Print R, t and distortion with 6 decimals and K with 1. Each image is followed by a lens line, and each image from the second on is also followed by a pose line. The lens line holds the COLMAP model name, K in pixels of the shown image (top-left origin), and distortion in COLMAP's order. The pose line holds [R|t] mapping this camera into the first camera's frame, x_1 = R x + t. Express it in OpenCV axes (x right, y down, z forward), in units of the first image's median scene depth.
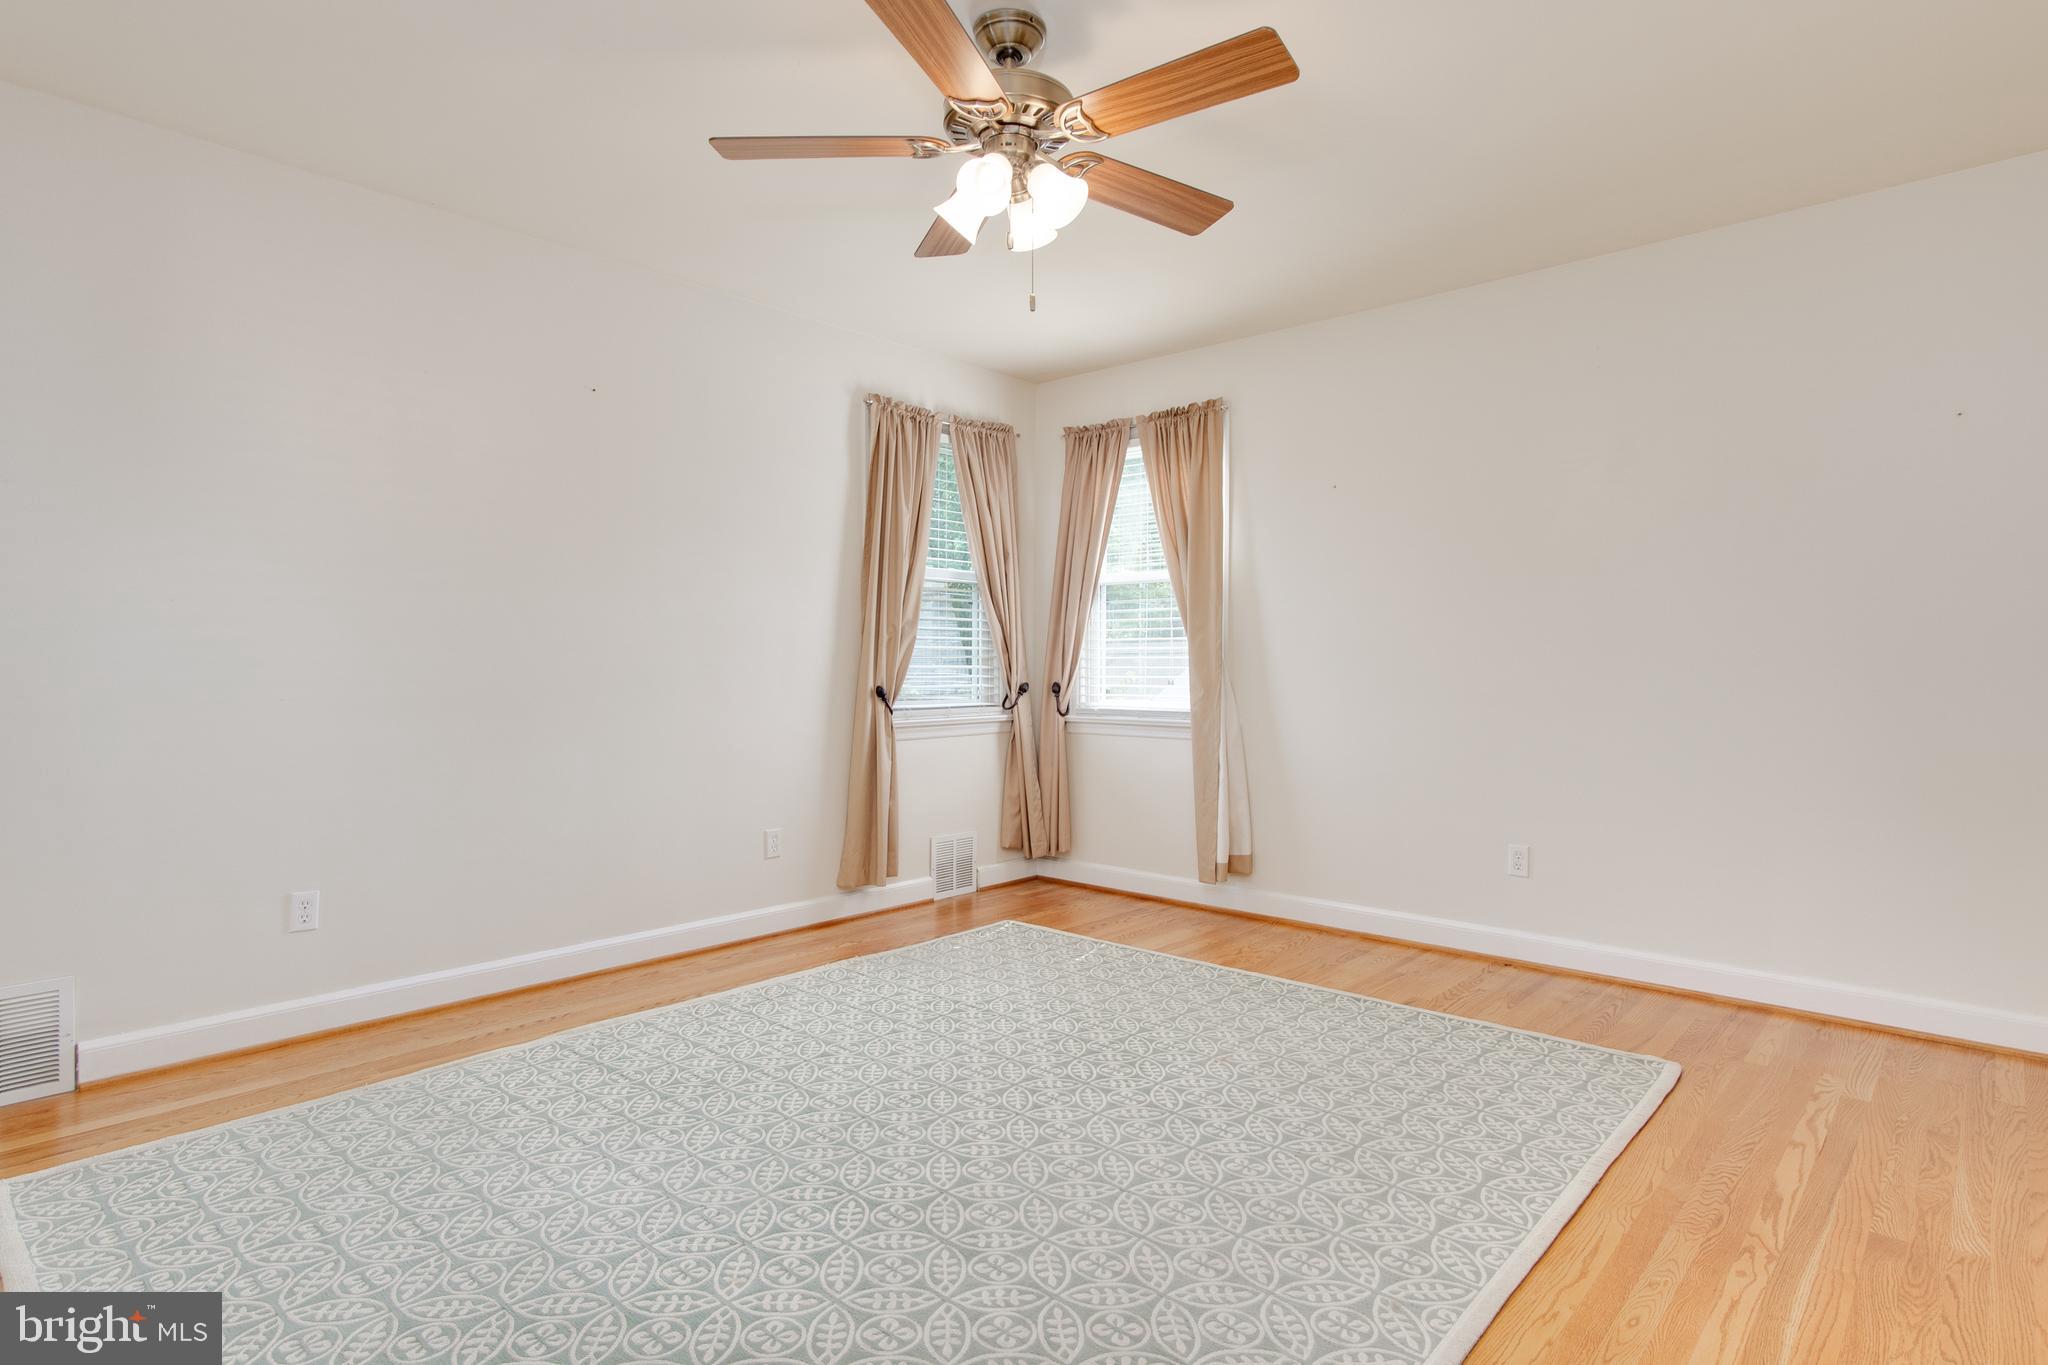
lens RADIAL K [[1071.7, 0, 1024.5], [0, 1071.7, 658.9], [0, 0, 1]] dist [0.002733, 0.000551]
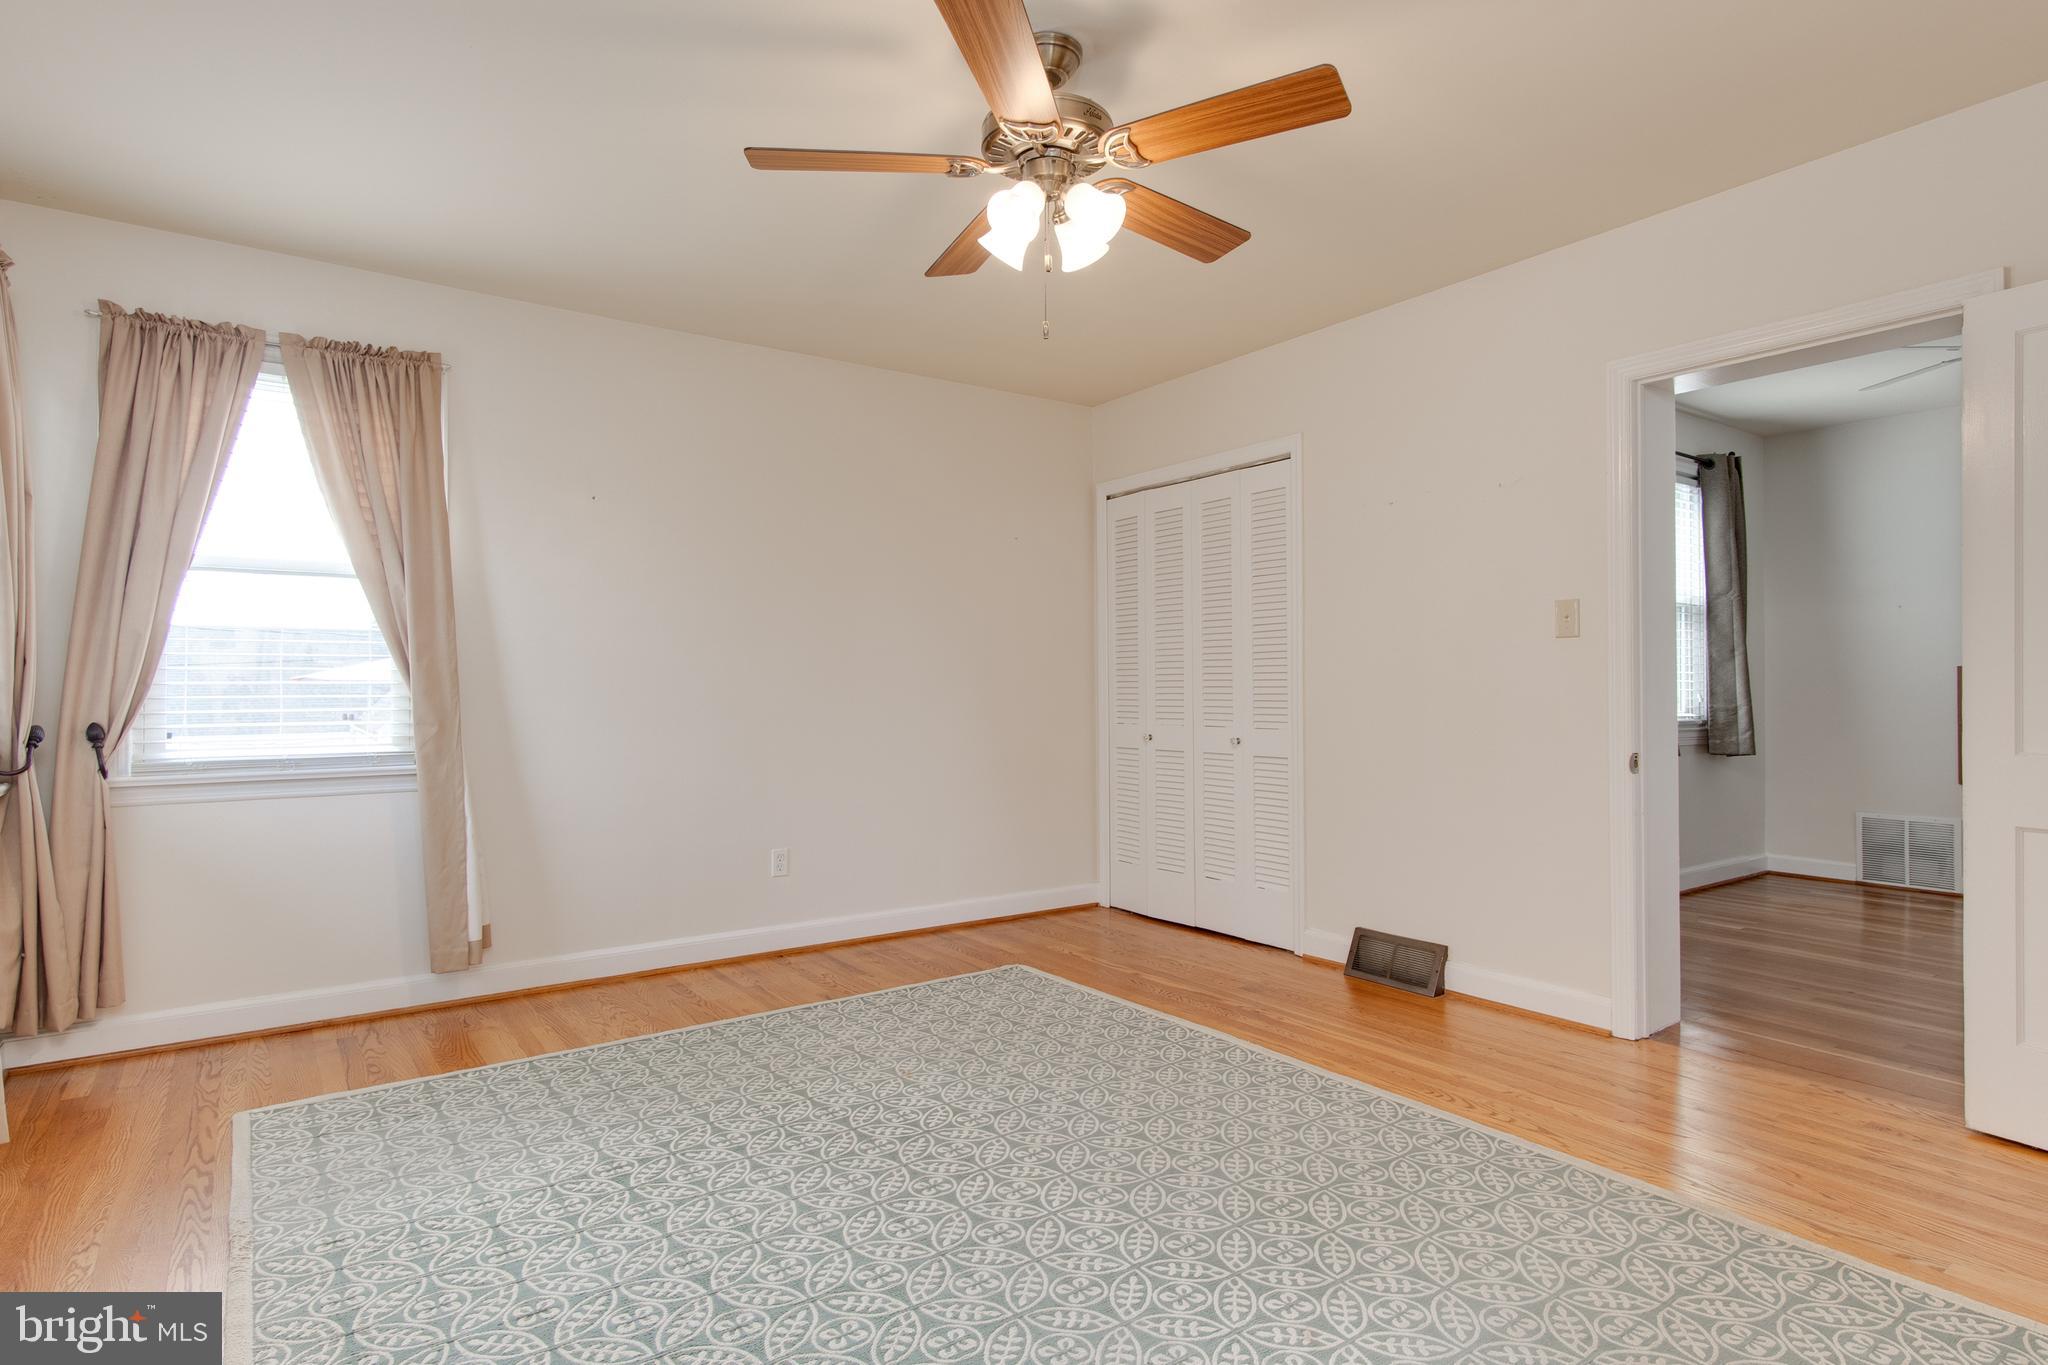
lens RADIAL K [[1086.7, 0, 1026.6], [0, 1086.7, 675.3], [0, 0, 1]] dist [0.005229, 0.002534]
pose [[0.211240, 0.011377, 0.977368, -0.676763], [-0.003187, 0.999935, -0.010951, 0.000969], [-0.977429, -0.000802, 0.211263, 0.550959]]
